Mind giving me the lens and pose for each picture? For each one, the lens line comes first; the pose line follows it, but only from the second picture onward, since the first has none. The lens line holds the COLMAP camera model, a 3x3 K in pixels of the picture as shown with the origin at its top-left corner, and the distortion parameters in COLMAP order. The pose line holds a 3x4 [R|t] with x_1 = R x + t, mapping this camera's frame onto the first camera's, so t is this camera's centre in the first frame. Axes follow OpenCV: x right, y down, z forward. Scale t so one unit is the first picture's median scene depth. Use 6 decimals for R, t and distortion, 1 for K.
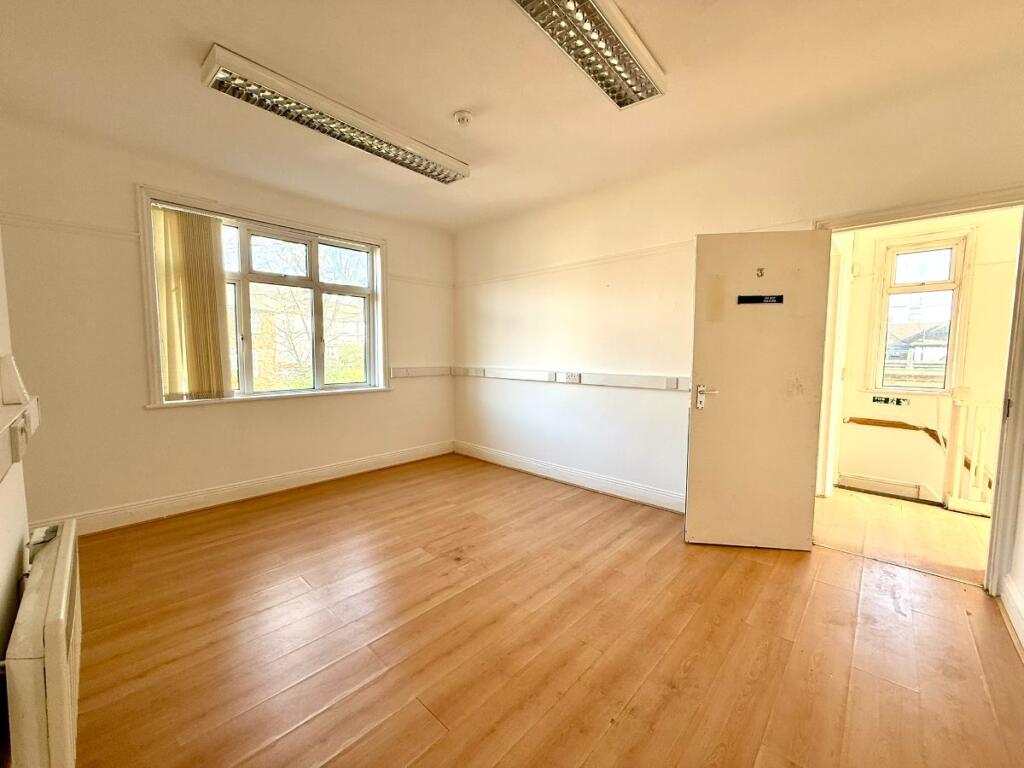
lens RADIAL K [[394.0, 0, 524.8], [0, 394.0, 381.8], [0, 0, 1]] dist [0.001654, 0.000123]
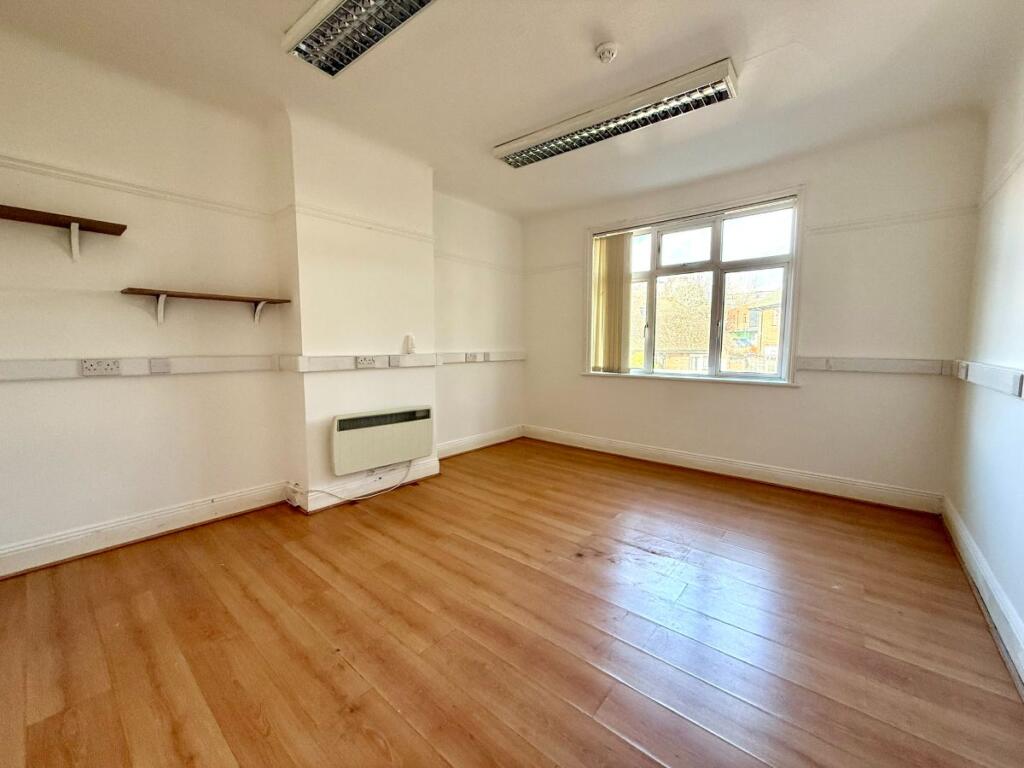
lens RADIAL K [[417.7, 0, 516.0], [0, 417.7, 384.4], [0, 0, 1]] dist [-0.000655, -0.000301]
pose [[0.038804, 0.087986, -0.995366, 0.530933], [-0.078226, 0.993326, 0.084756, -0.010285], [0.996180, 0.074574, 0.045428, 0.547132]]
